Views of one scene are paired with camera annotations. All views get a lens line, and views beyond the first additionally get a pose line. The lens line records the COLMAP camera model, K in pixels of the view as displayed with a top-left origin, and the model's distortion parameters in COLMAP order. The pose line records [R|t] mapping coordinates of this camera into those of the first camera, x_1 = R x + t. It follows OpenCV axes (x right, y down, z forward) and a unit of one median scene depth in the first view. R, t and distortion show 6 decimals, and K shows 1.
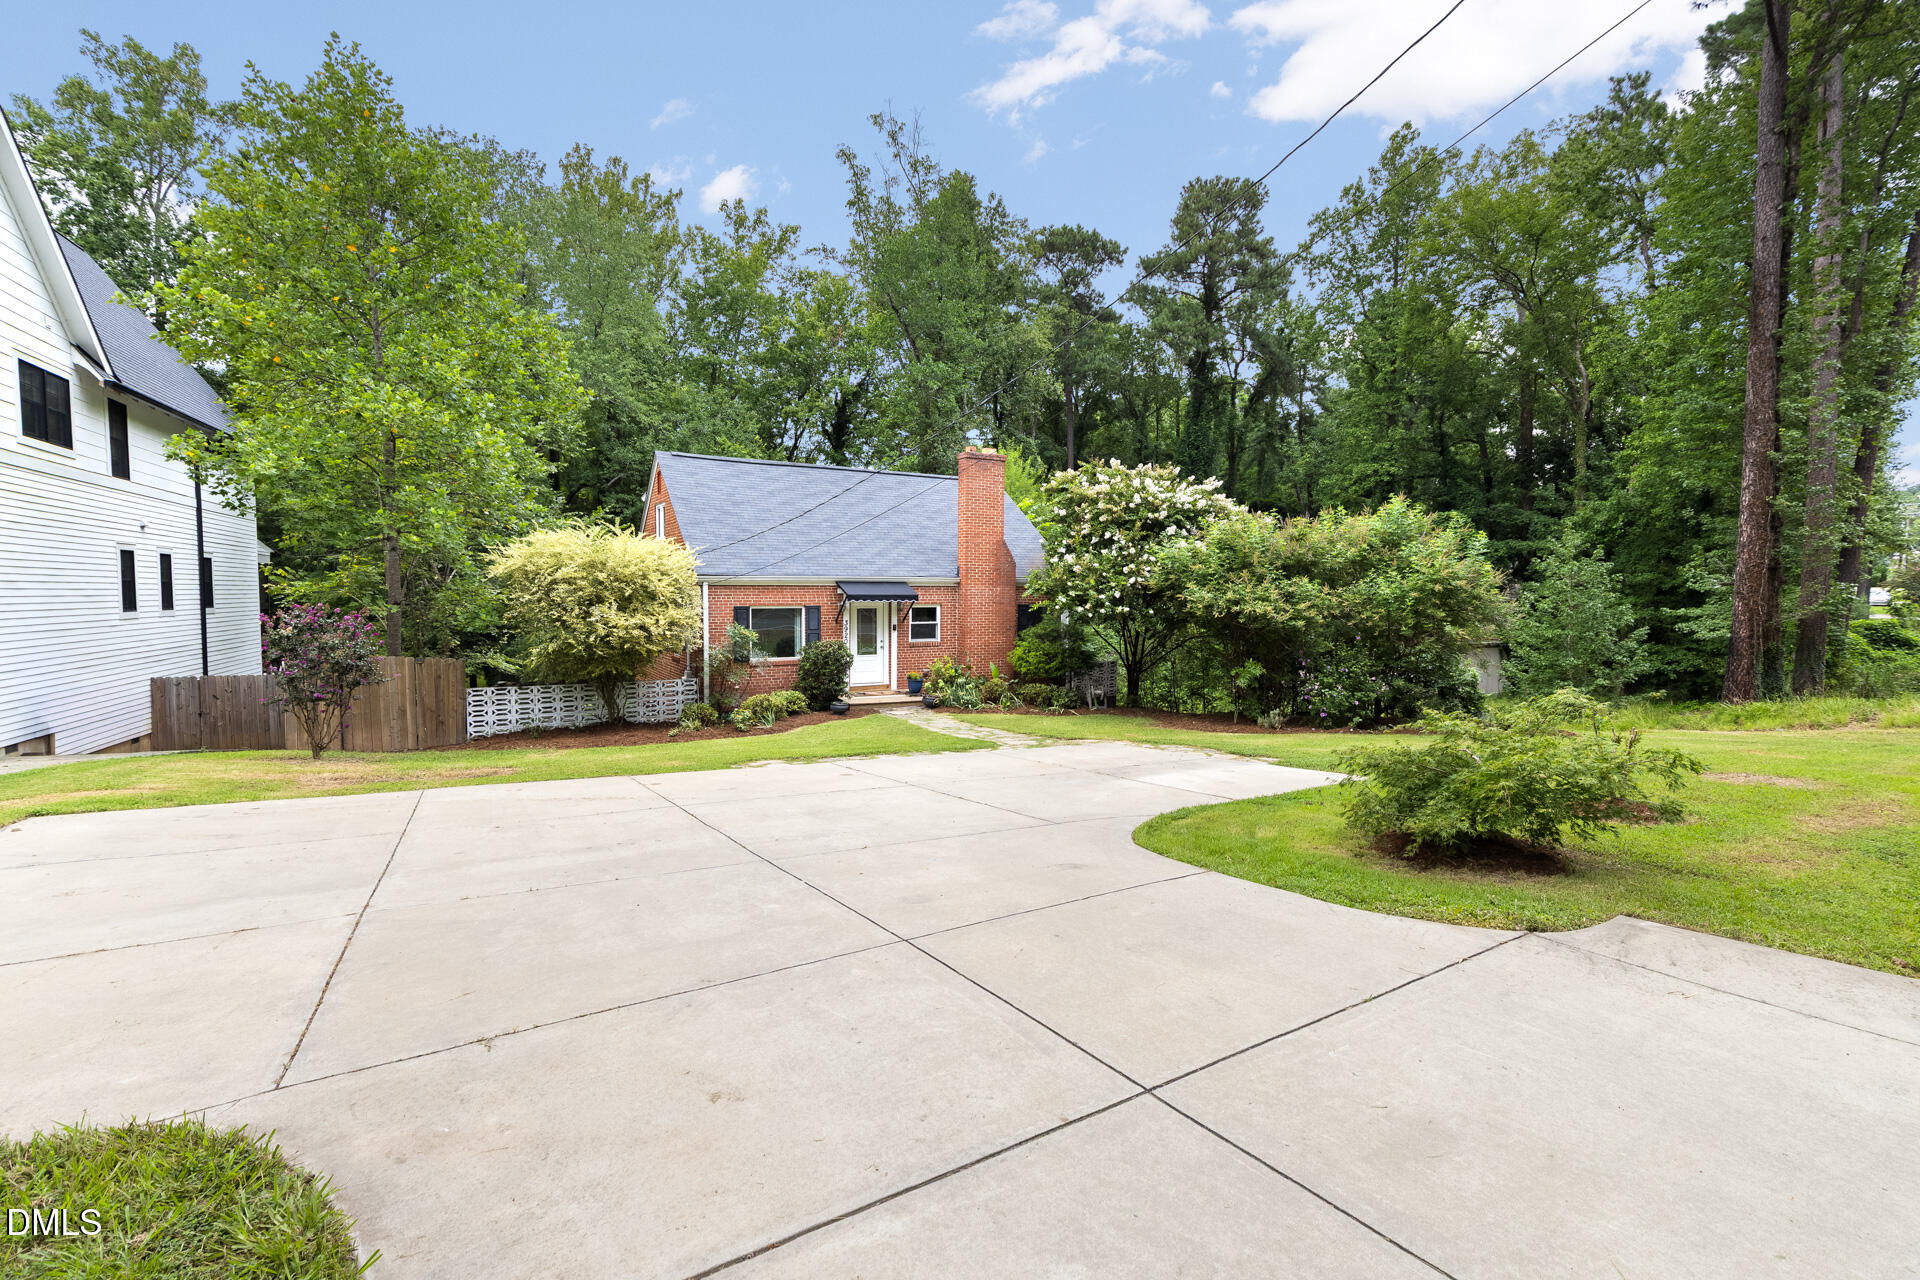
lens RADIAL K [[867.2, 0, 957.5], [0, 867.2, 645.8], [0, 0, 1]] dist [0.005325, 0.000267]
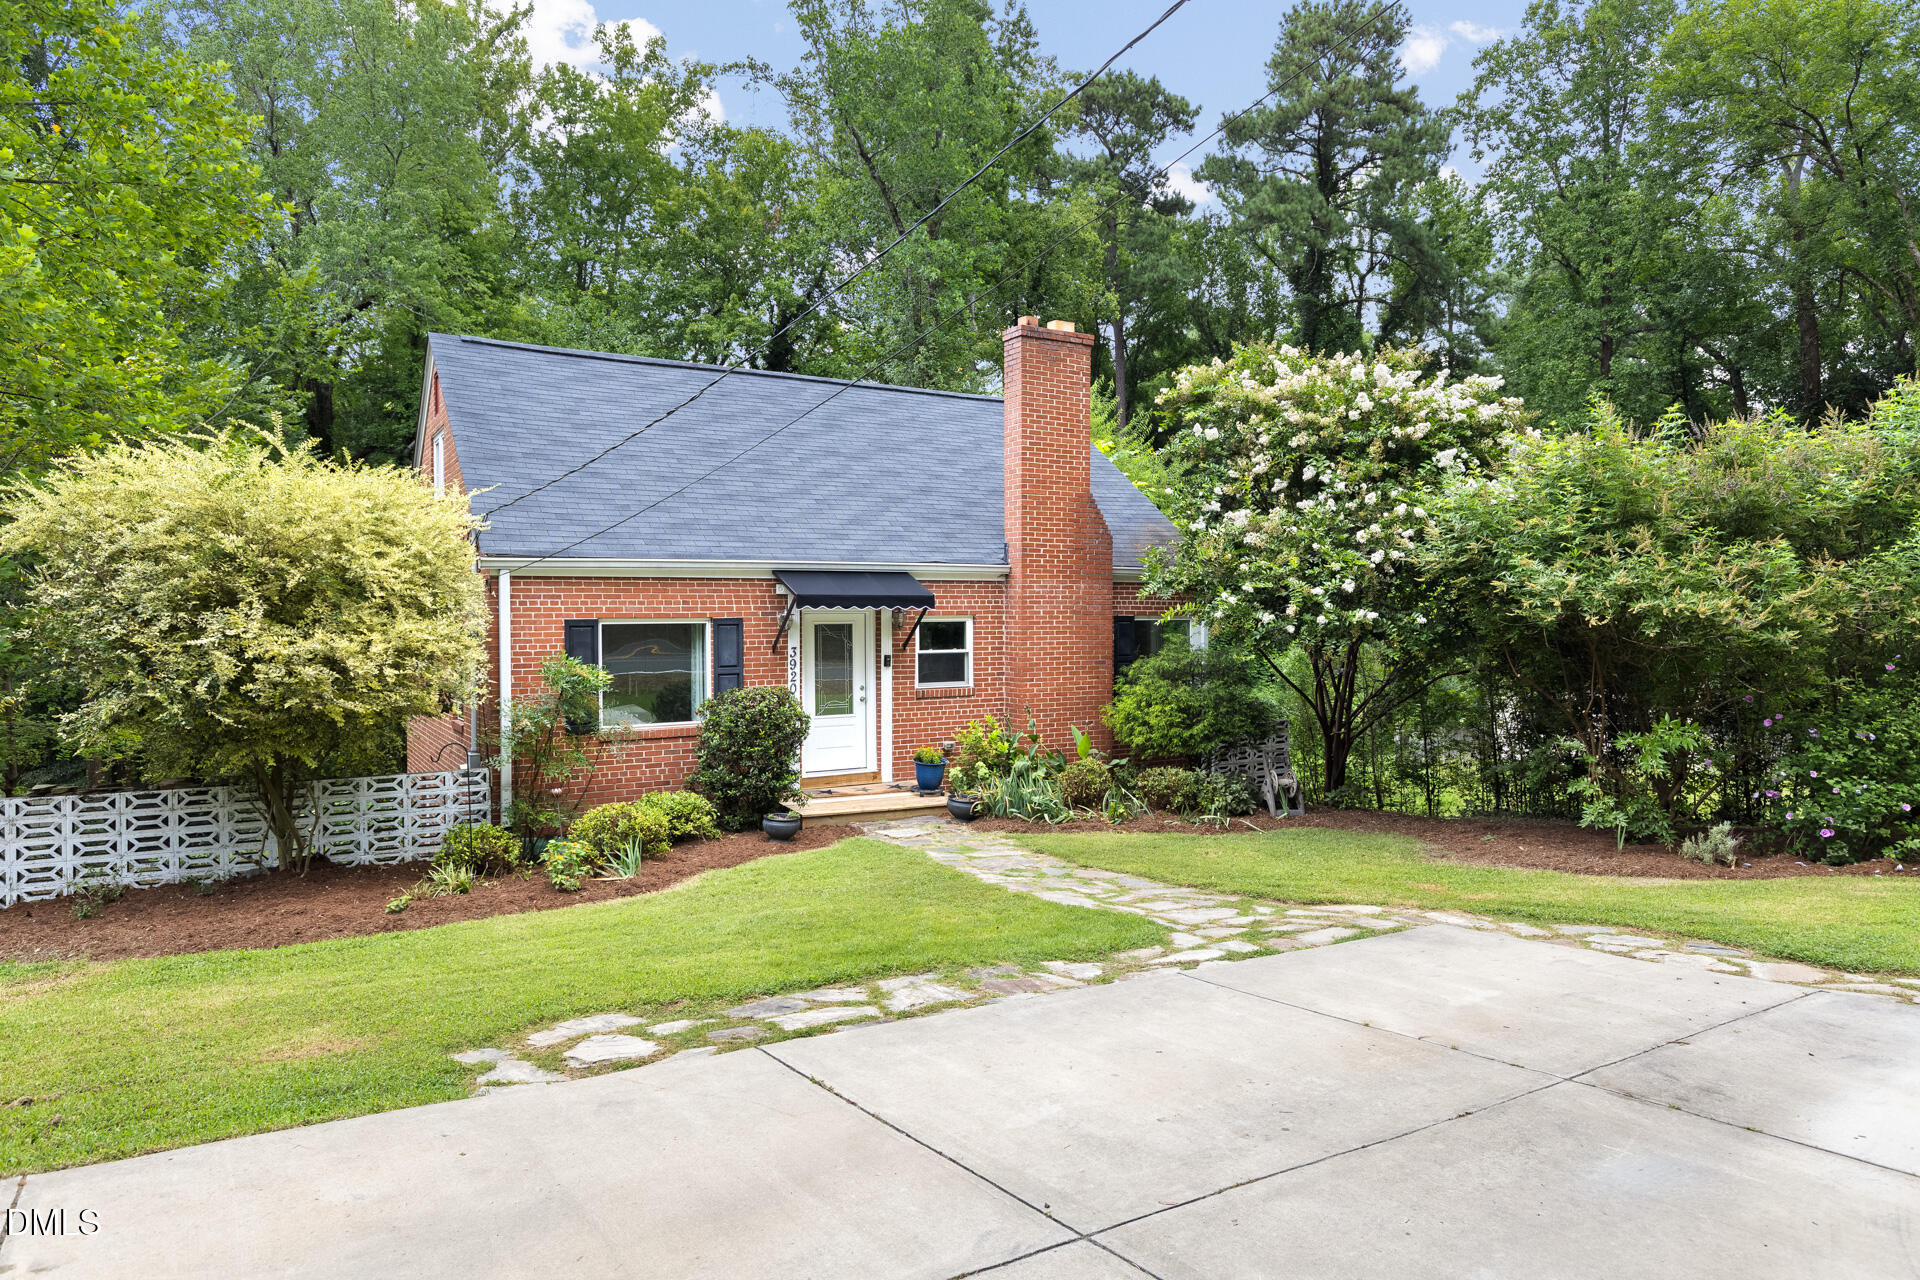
lens RADIAL K [[1223.2, 0, 963.9], [0, 1223.2, 639.9], [0, 0, 1]] dist [-0.001650, 0.000492]
pose [[0.999800, -0.011499, 0.016358, -0.038618], [0.012243, 0.998861, -0.046124, 0.000472], [-0.015809, 0.046315, 0.998802, 0.270852]]
